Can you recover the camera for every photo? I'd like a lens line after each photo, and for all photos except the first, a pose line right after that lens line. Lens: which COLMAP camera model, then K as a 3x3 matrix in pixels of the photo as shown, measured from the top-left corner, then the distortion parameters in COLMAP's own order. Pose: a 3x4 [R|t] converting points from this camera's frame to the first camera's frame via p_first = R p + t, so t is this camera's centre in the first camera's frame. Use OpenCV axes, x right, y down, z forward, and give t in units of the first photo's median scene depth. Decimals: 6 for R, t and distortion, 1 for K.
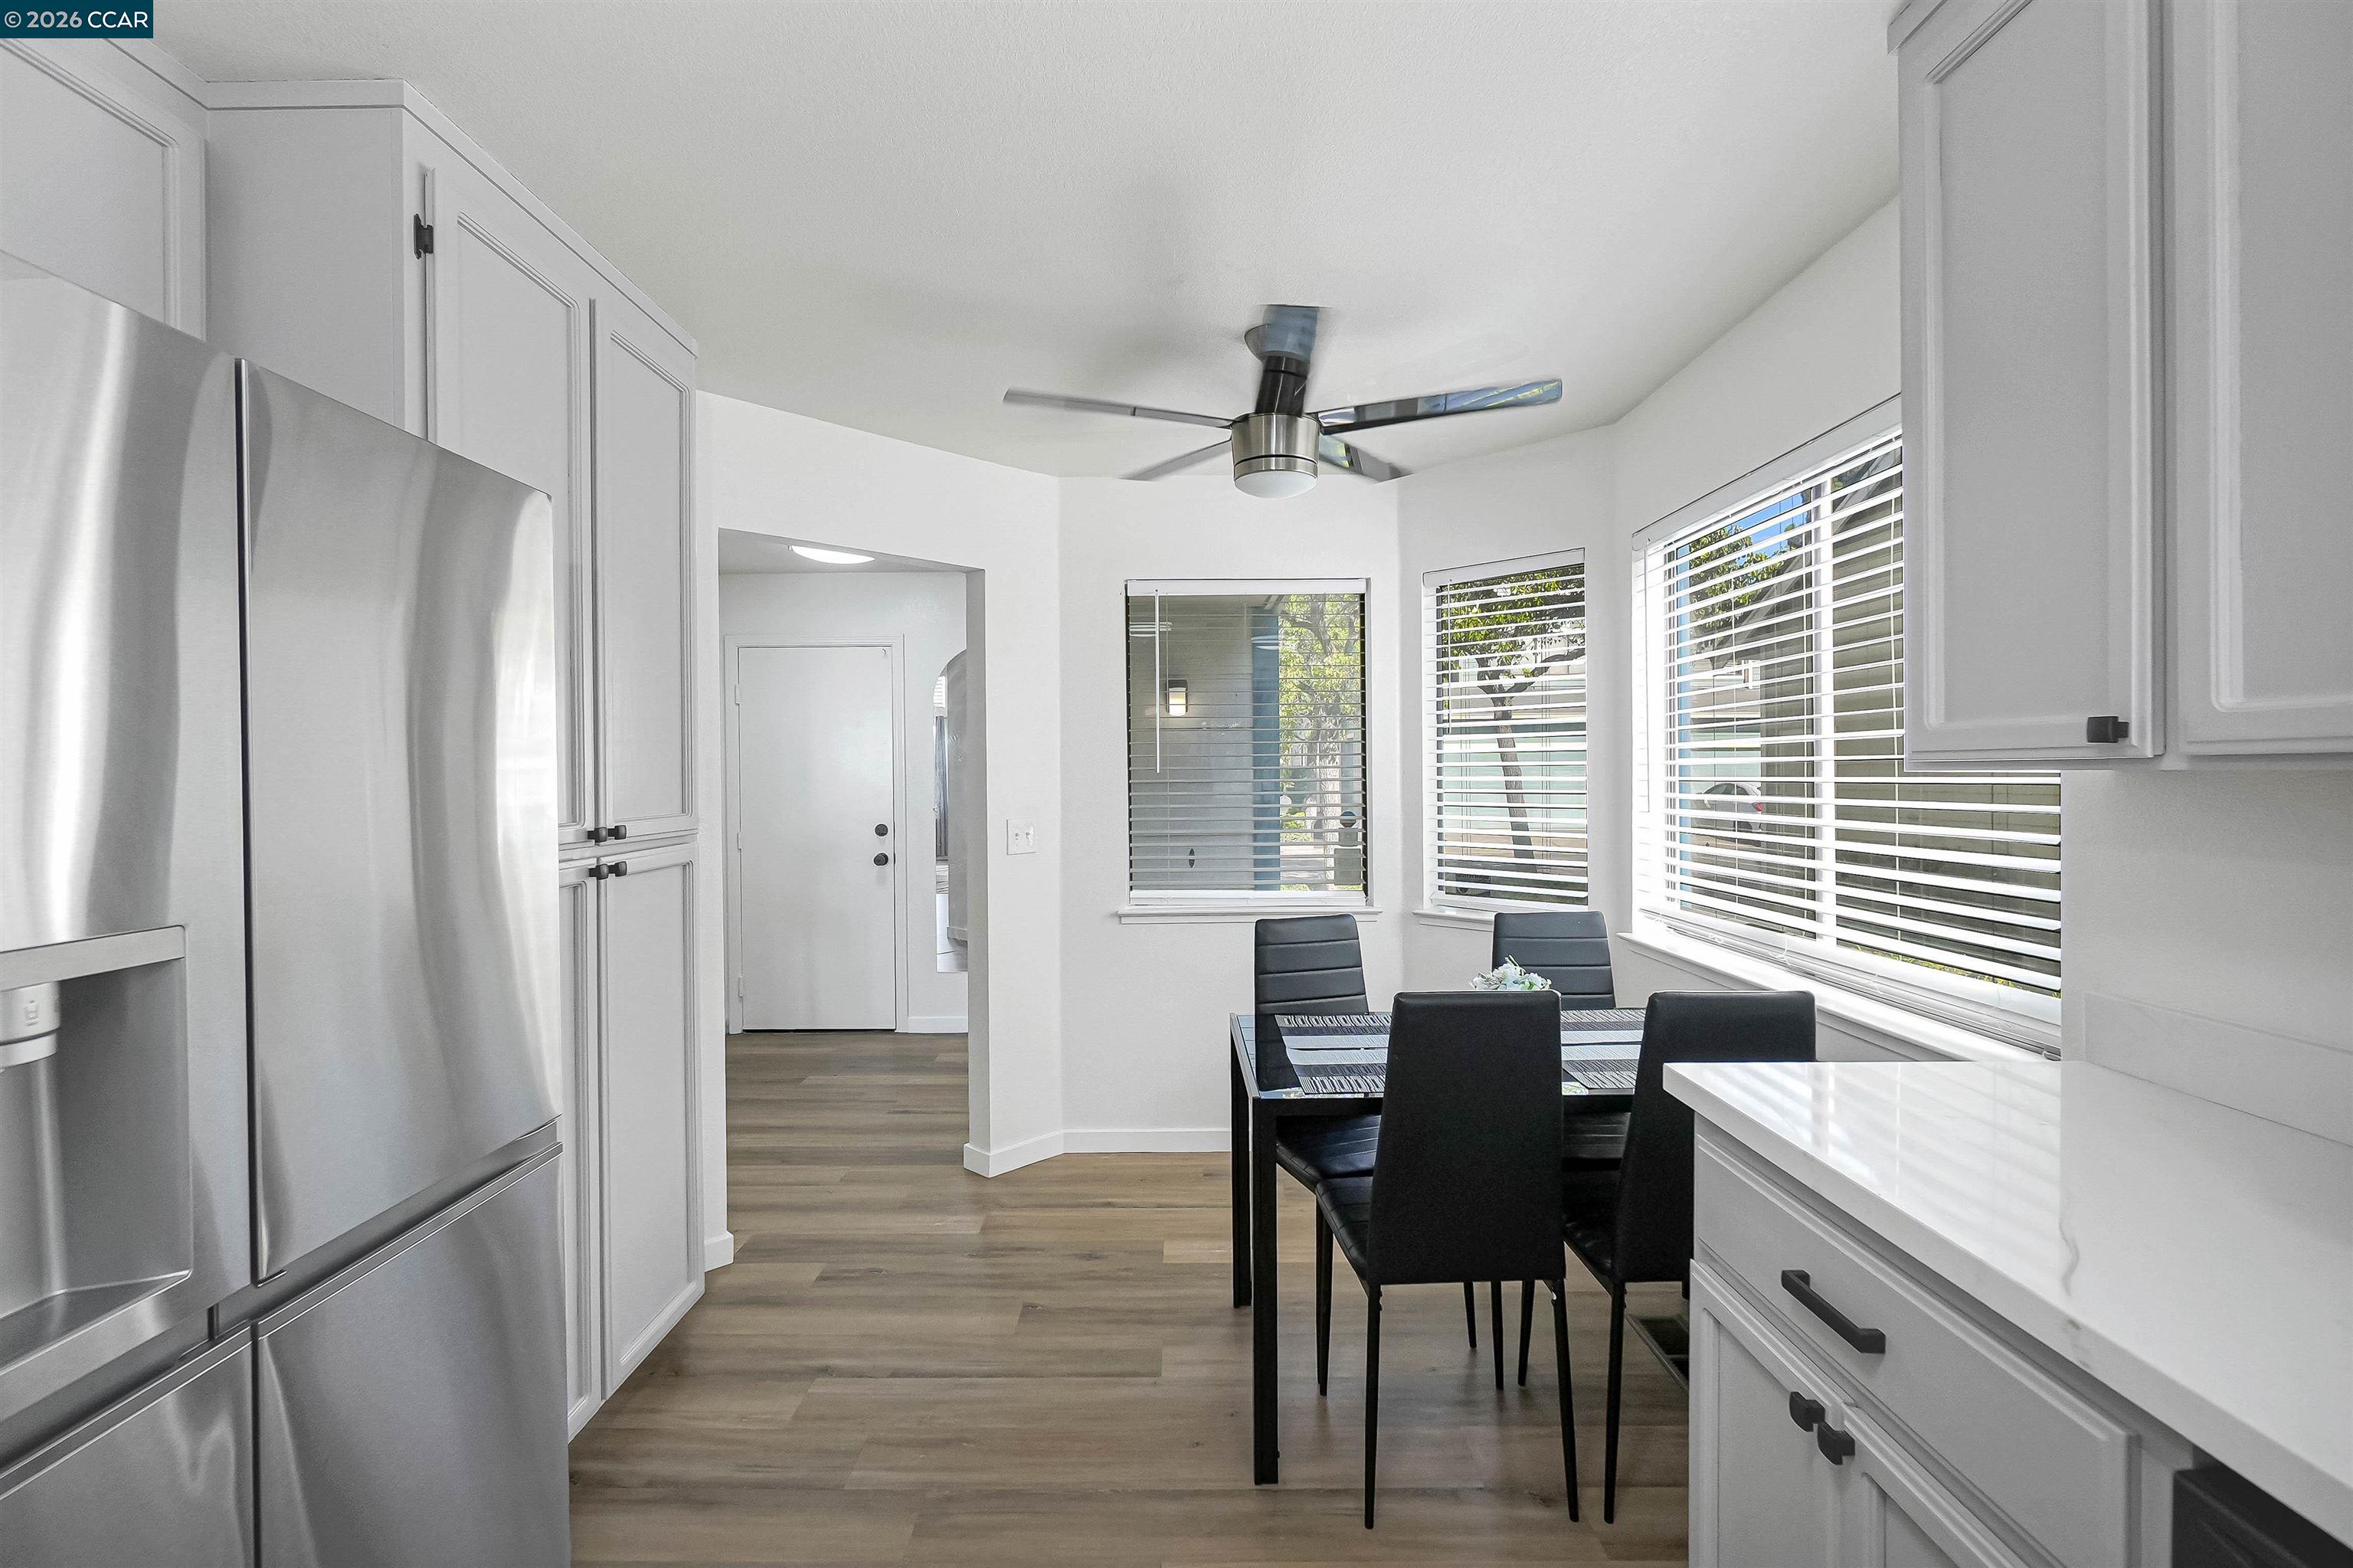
lens RADIAL K [[1028.0, 0, 1166.6], [0, 1028.0, 780.4], [0, 0, 1]] dist [-0.004244, 0.001827]
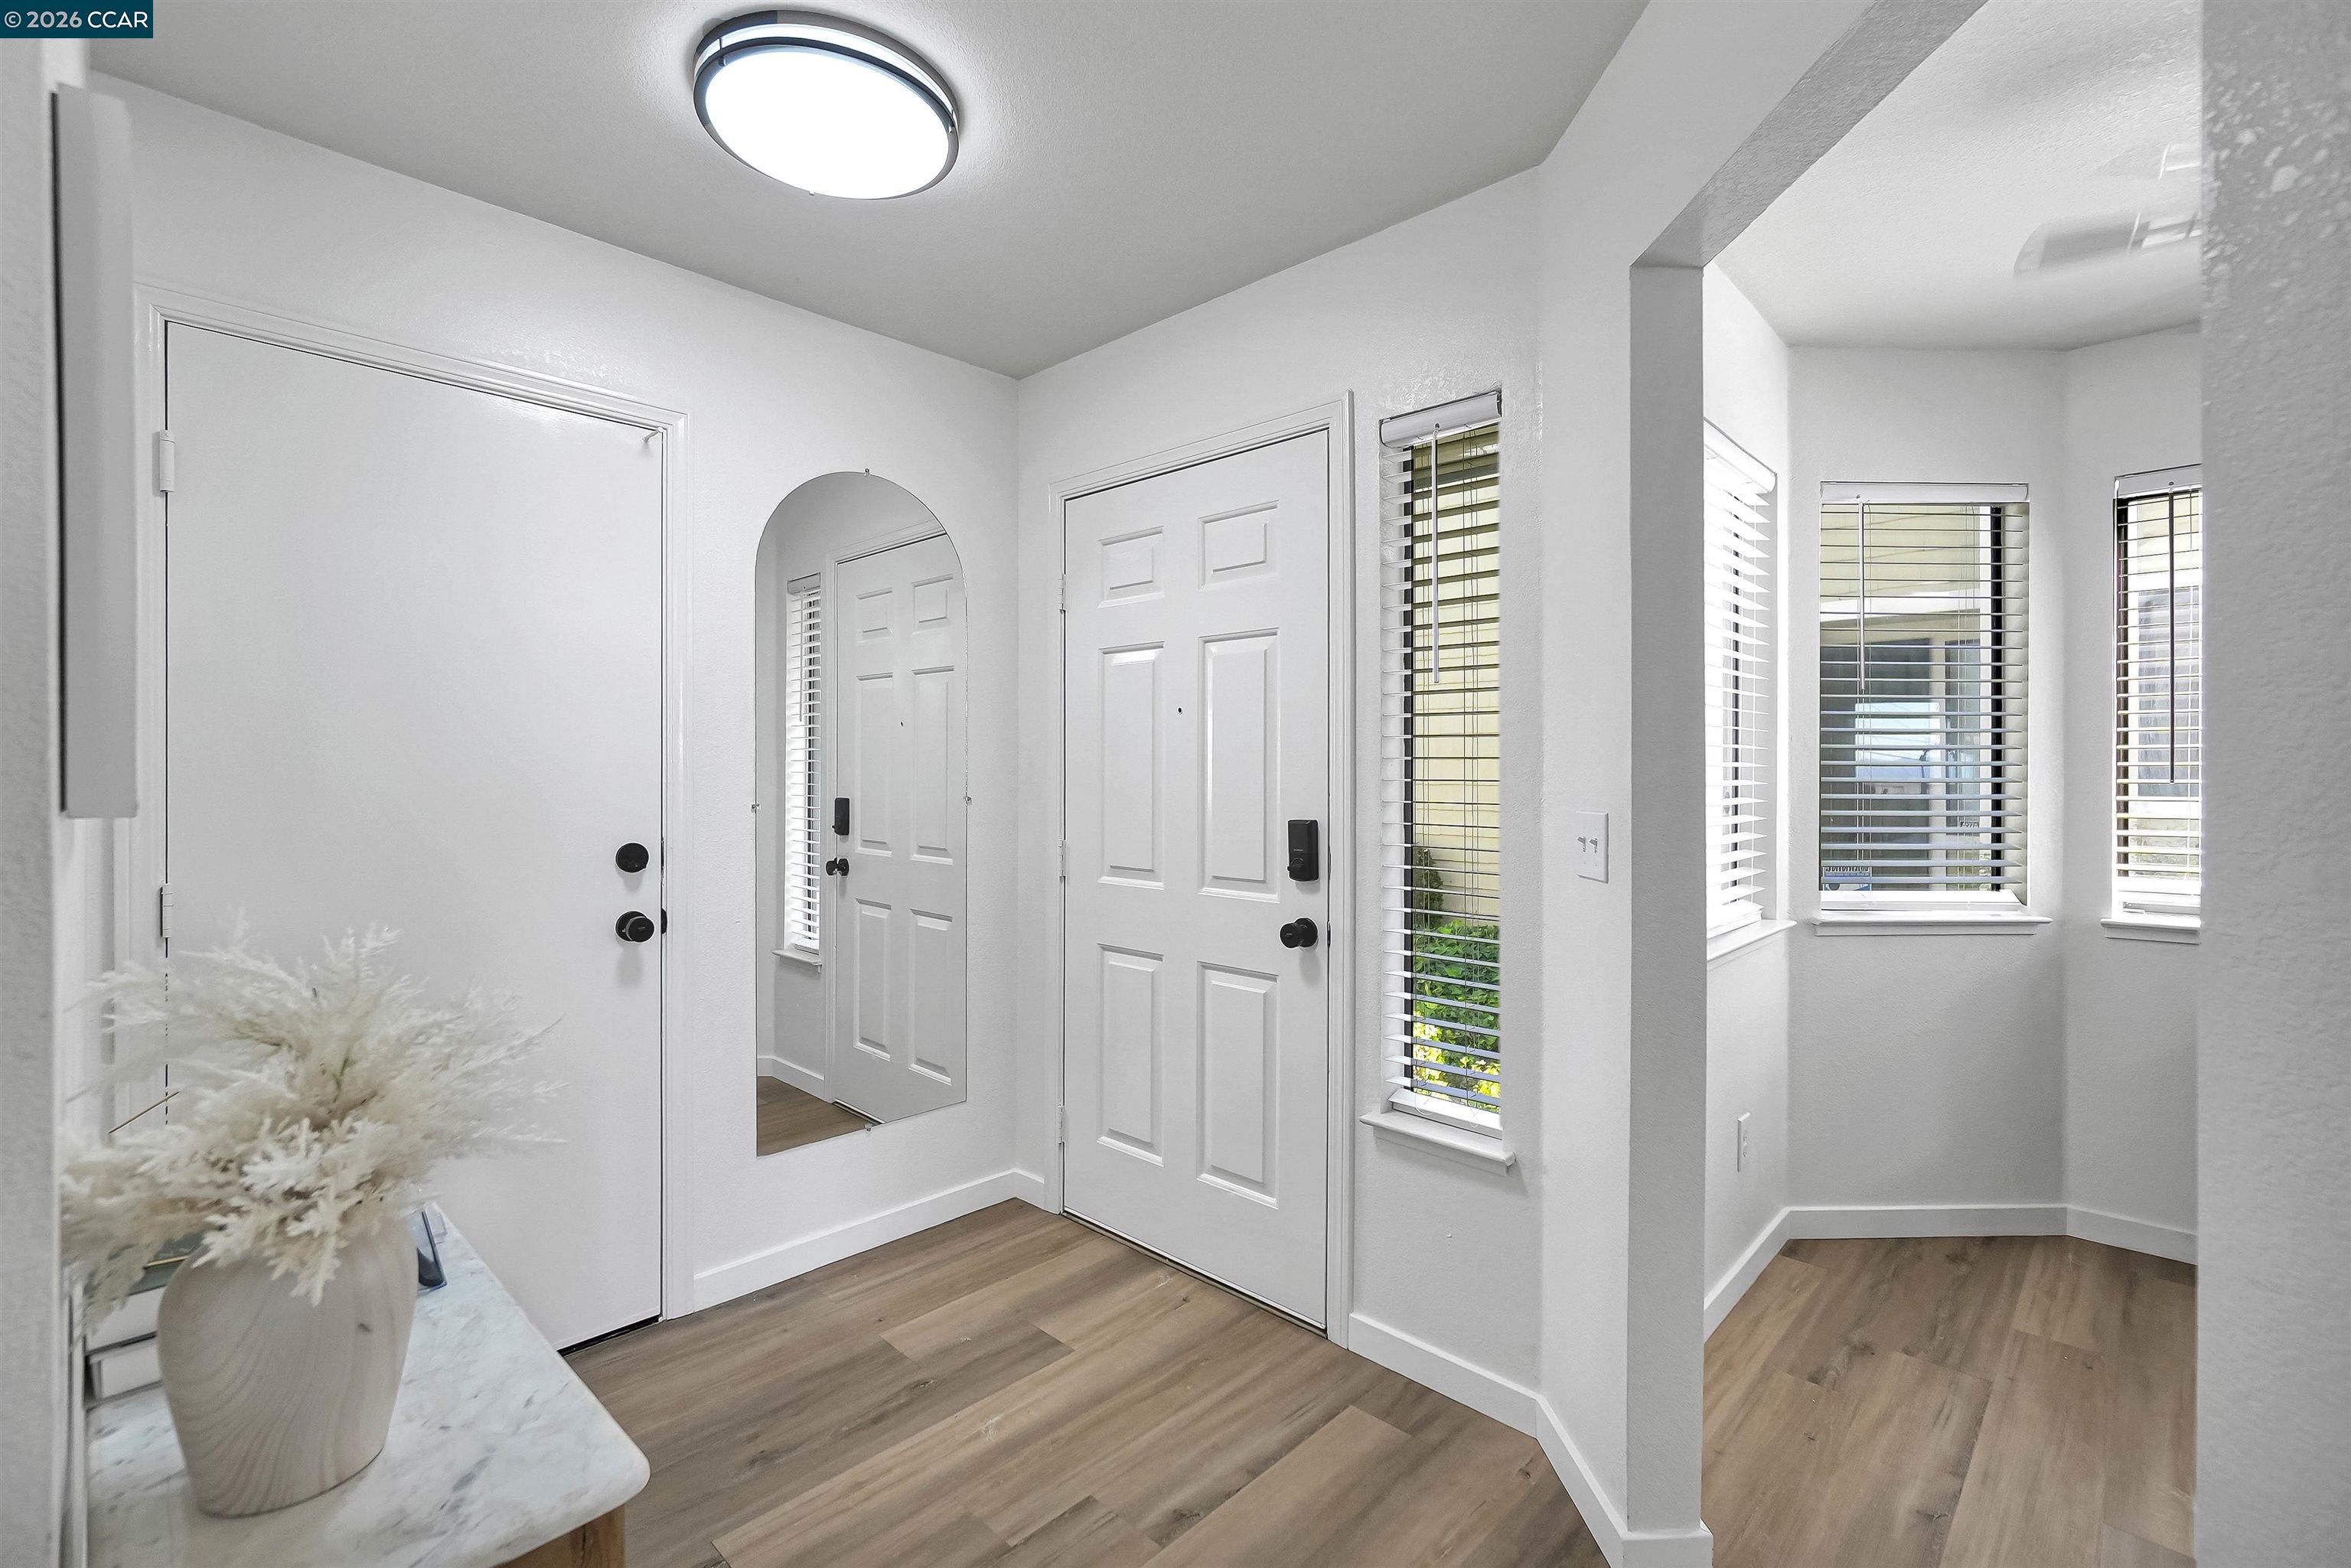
lens RADIAL K [[1027.0, 0, 1167.8], [0, 1027.0, 774.9], [0, 0, 1]] dist [-0.004244, 0.001827]
pose [[0.688137, 0.001136, 0.725580, -0.509813], [-0.001654, 0.999999, 0.000004, 0.016321], [-0.725579, -0.001202, 0.688137, 0.647185]]
